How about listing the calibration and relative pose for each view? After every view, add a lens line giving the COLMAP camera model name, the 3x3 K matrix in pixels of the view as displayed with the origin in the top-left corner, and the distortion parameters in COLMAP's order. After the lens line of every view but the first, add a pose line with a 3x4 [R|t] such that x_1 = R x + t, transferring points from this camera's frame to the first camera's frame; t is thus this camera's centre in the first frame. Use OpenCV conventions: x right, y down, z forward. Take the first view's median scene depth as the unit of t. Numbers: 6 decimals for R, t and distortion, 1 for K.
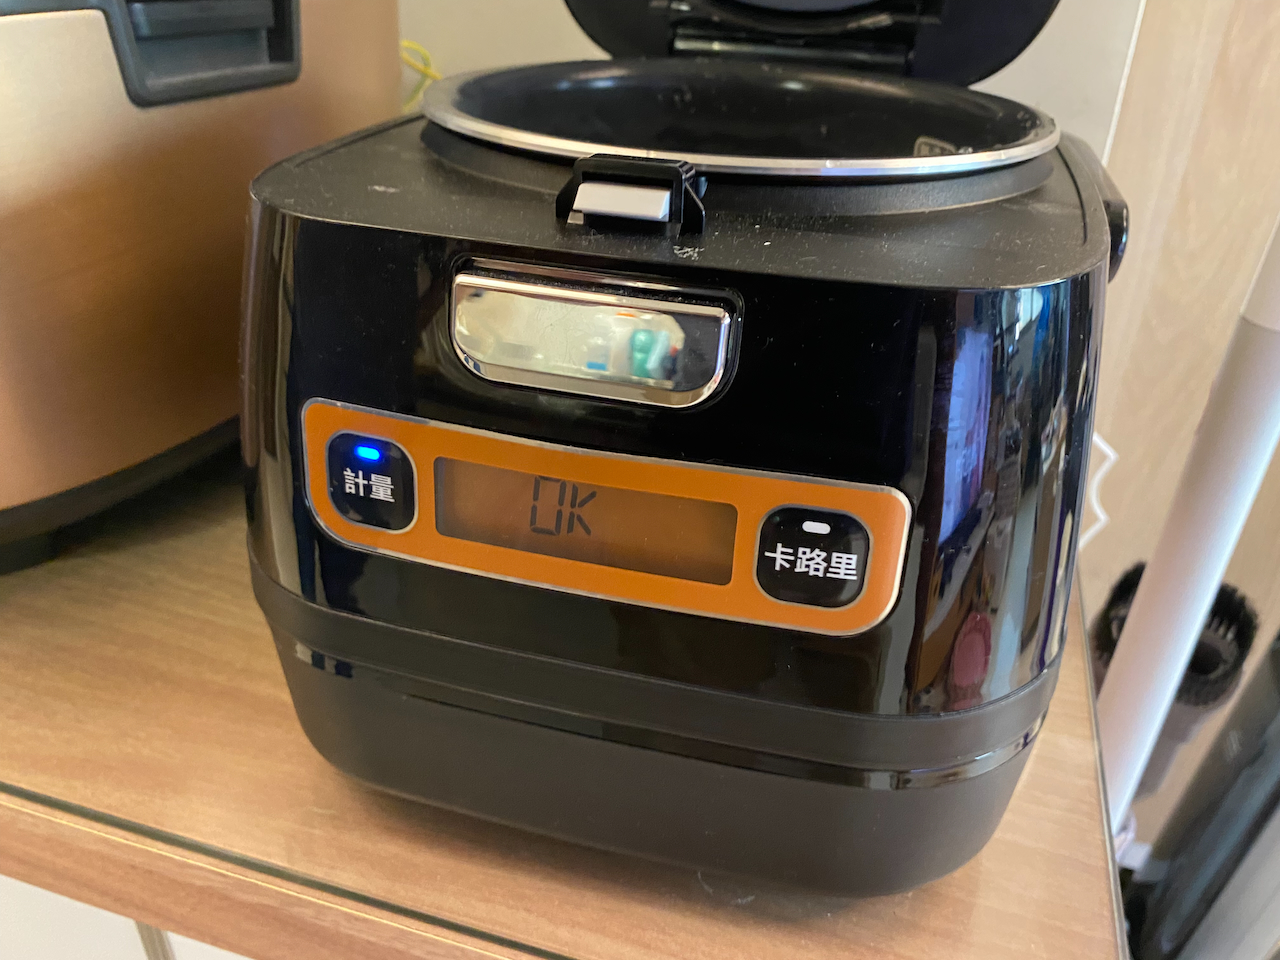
lens RADIAL K [[970.7, 0, 674.5], [0, 970.7, 474.3], [0, 0, 1]] dist [0.005100, -0.013418]
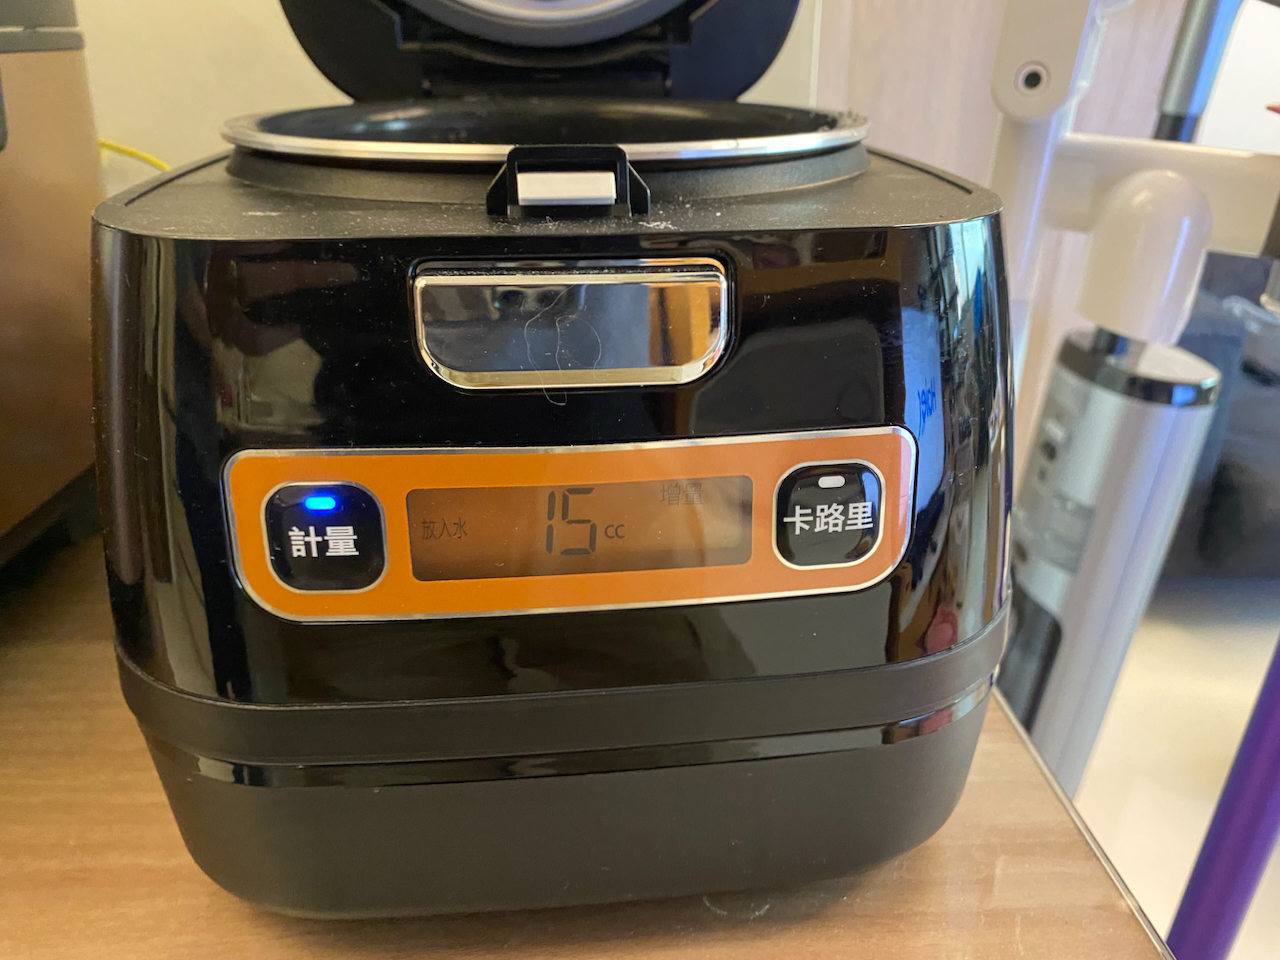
lens RADIAL K [[970.7, 0, 659.4], [0, 970.7, 471.6], [0, 0, 1]] dist [0.005100, -0.013418]
pose [[0.933162, -0.175804, 0.313531, -0.312295], [0.200858, 0.978384, -0.049210, 0.055207], [-0.298103, 0.108896, 0.948302, 0.100270]]
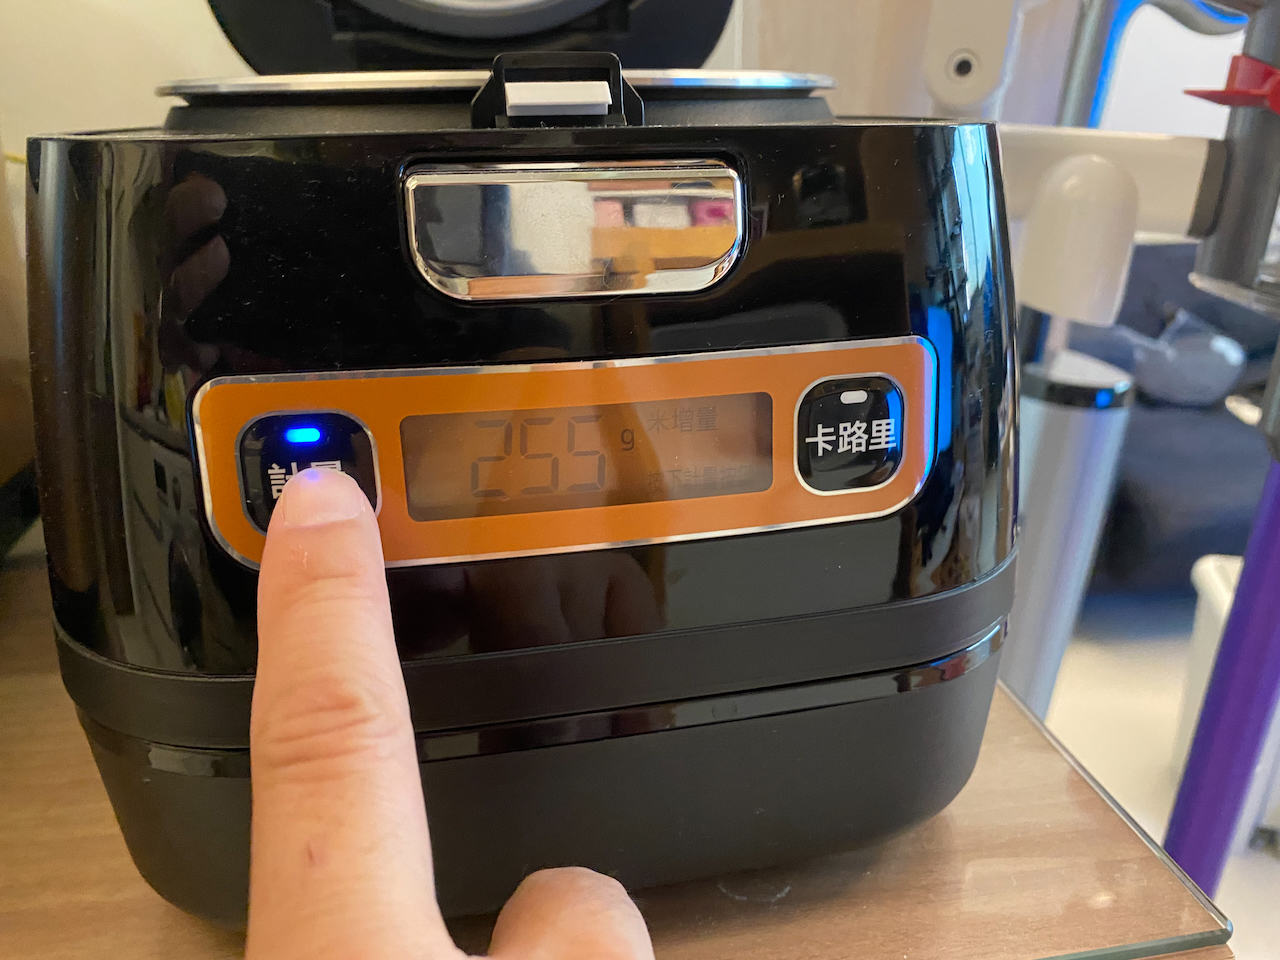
lens RADIAL K [[970.7, 0, 650.2], [0, 970.7, 471.4], [0, 0, 1]] dist [0.005100, -0.013418]
pose [[0.893917, -0.200141, 0.401068, -0.399639], [0.255137, 0.962877, -0.088167, 0.148657], [-0.368533, 0.181141, 0.911795, 0.215834]]
